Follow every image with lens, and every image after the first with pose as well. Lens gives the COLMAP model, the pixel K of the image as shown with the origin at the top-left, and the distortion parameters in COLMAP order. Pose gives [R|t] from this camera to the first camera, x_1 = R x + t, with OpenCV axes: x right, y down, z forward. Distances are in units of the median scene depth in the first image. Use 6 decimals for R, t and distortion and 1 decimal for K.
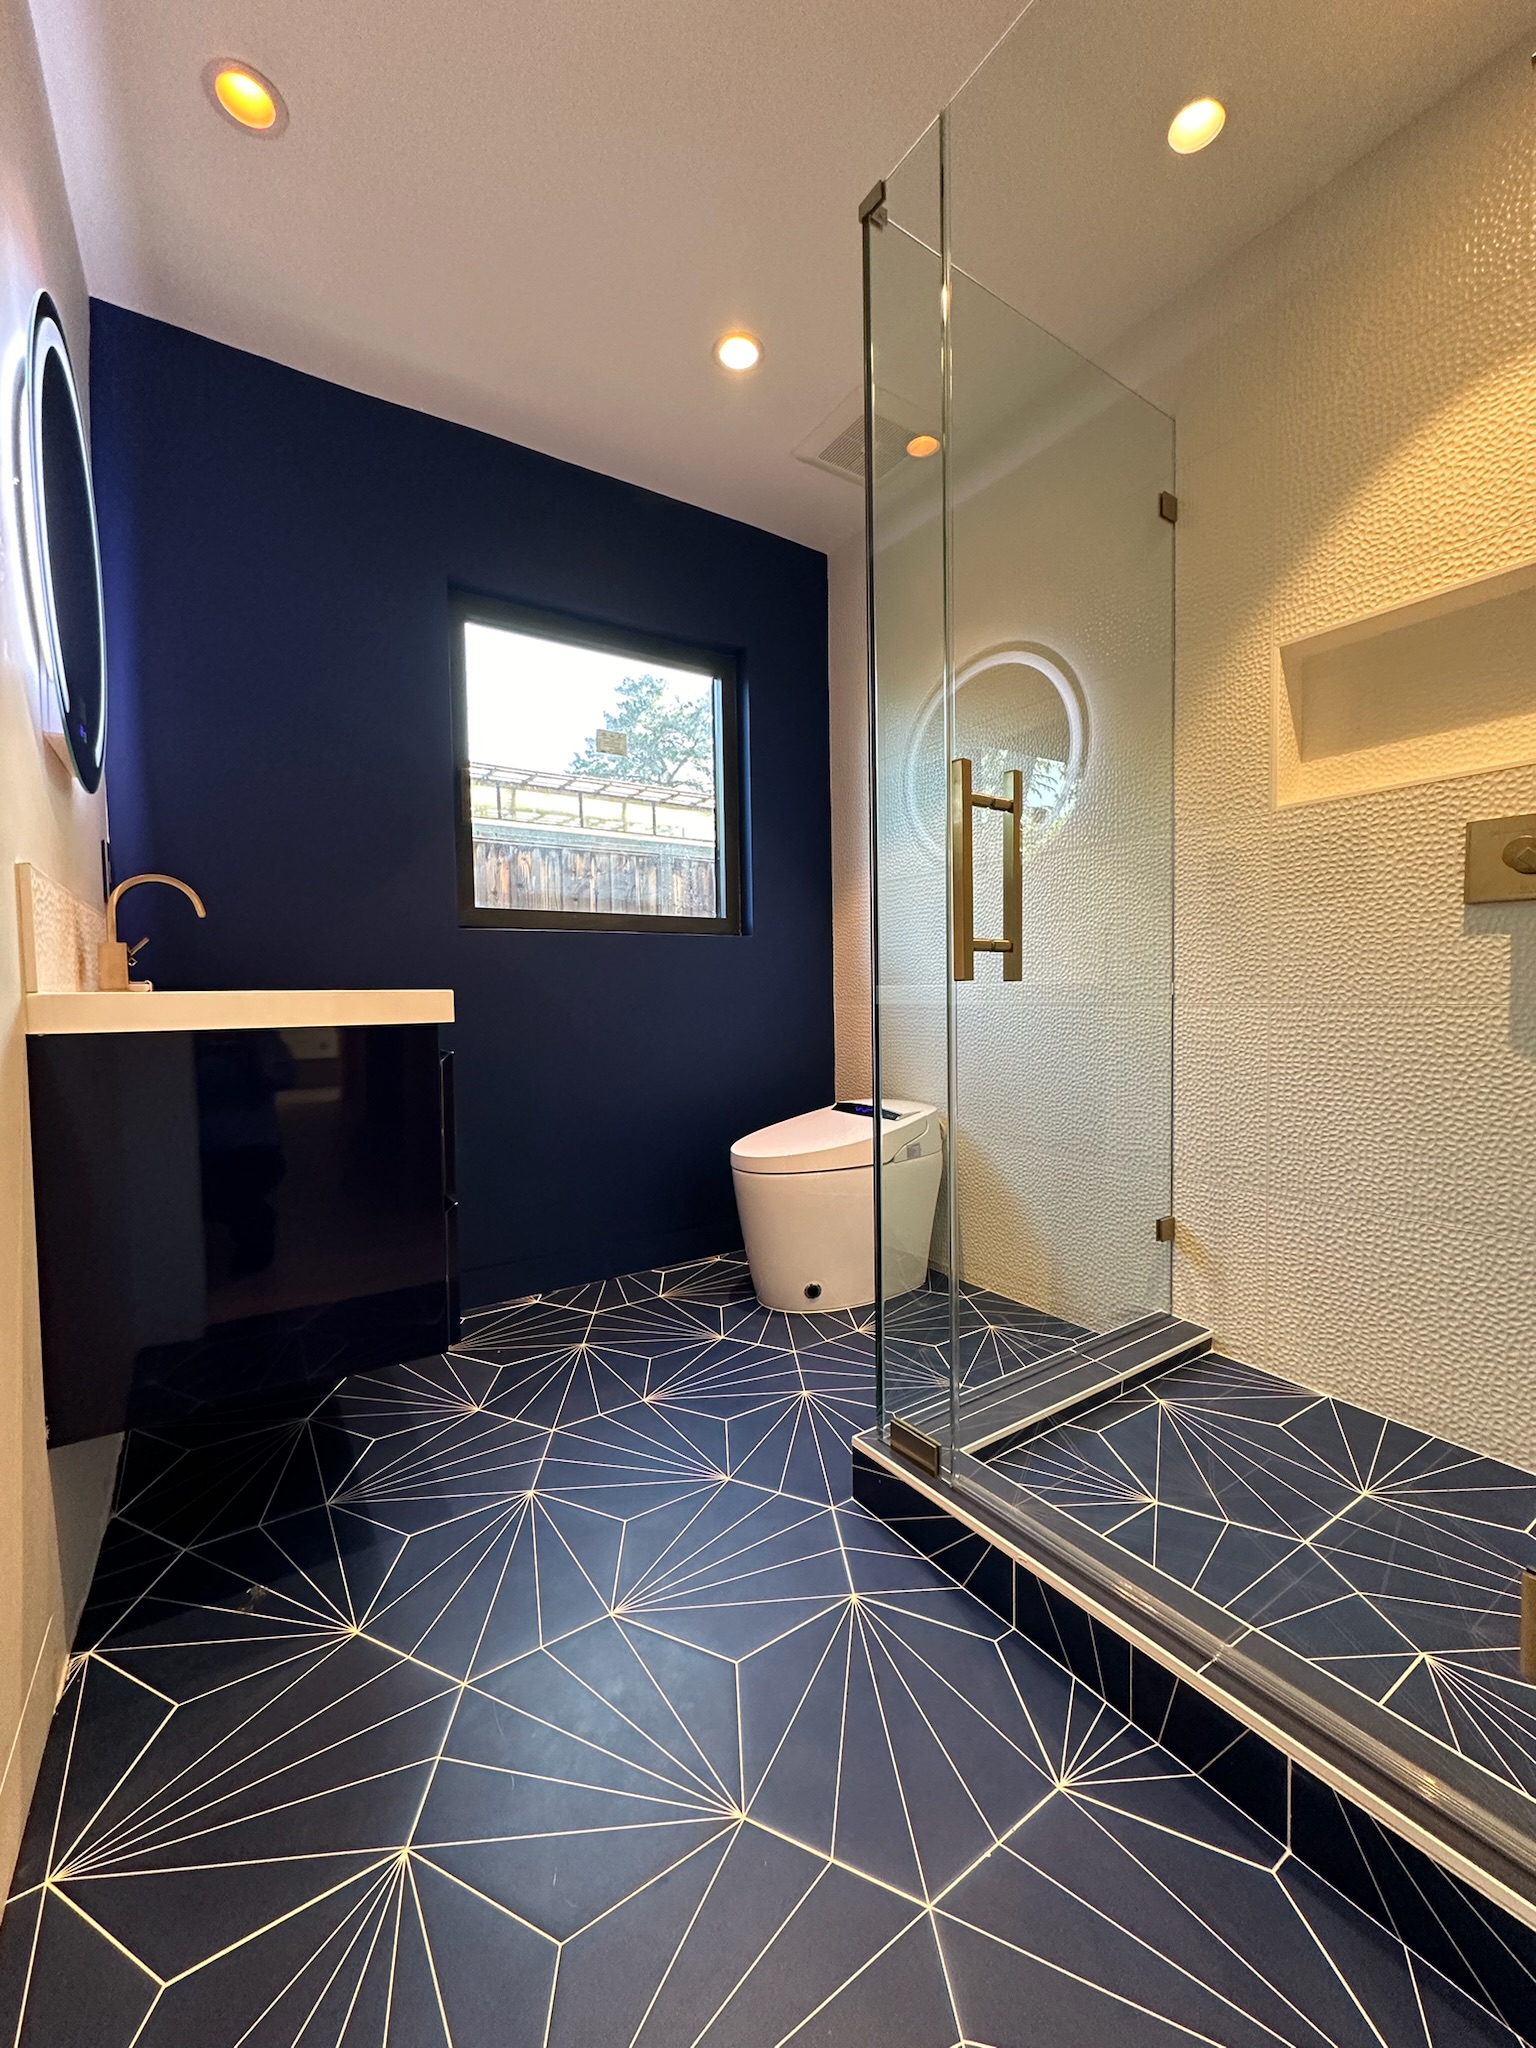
lens RADIAL K [[819.3, 0, 767.5], [0, 819.3, 1020.9], [0, 0, 1]] dist [0.001042, -0.000588]
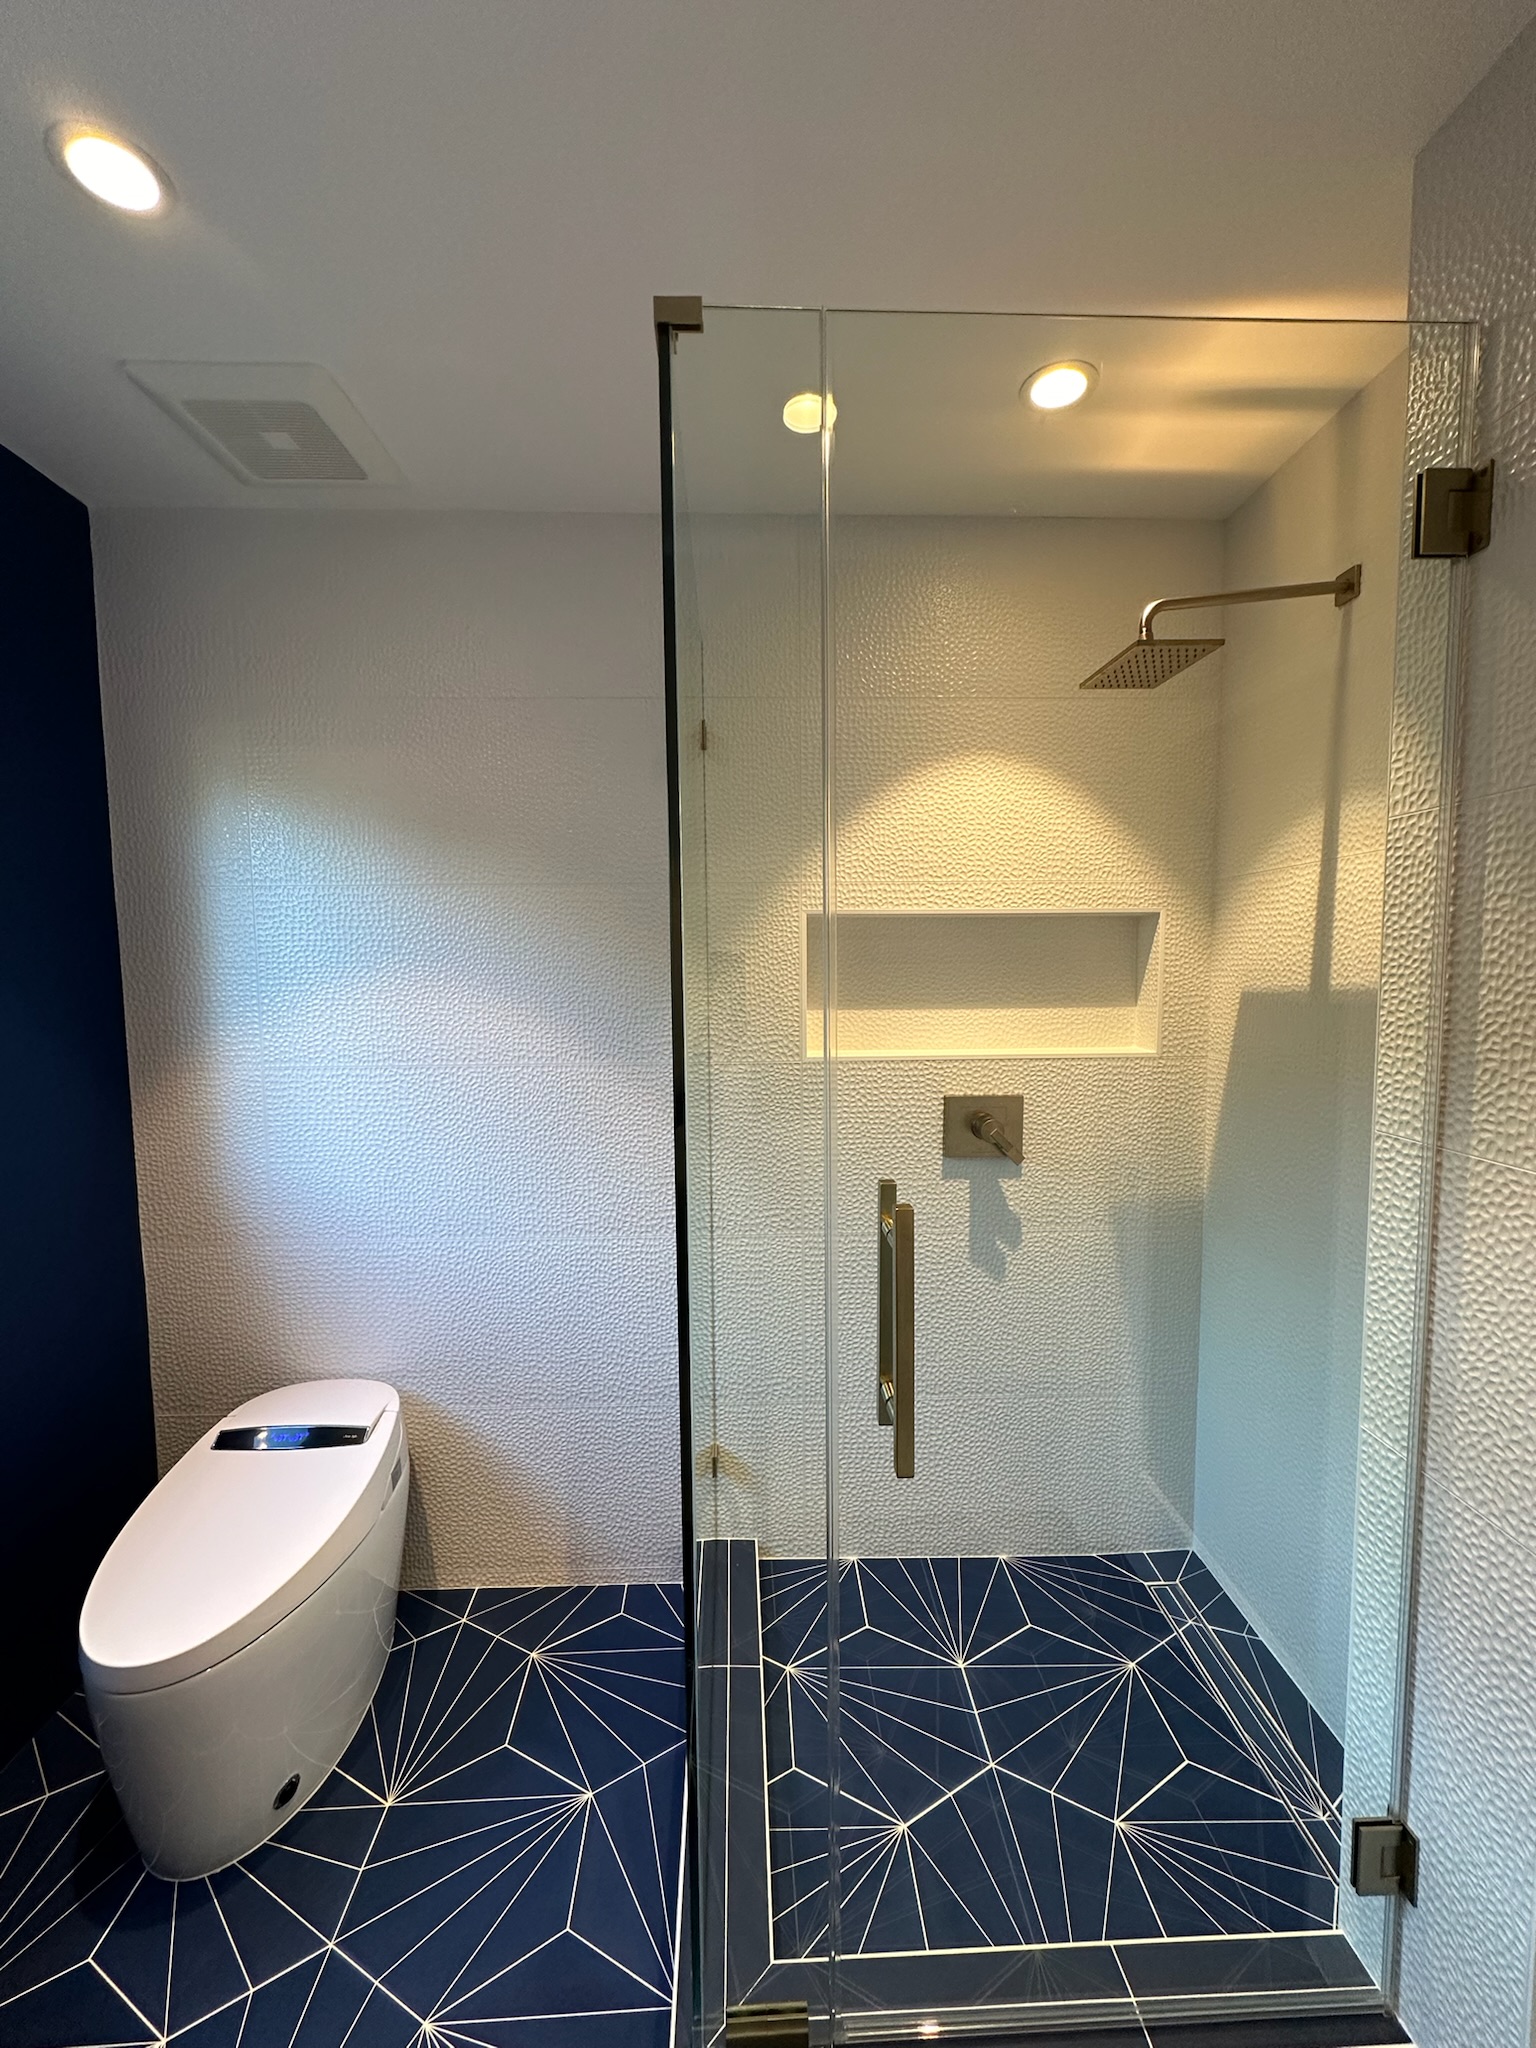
lens RADIAL K [[819.3, 0, 770.8], [0, 819.3, 1025.2], [0, 0, 1]] dist [0.001042, -0.000588]
pose [[0.523703, -0.068759, 0.849122, -0.291612], [0.035412, 0.997633, 0.058944, -0.336639], [-0.851165, -0.000800, 0.524898, 0.428826]]
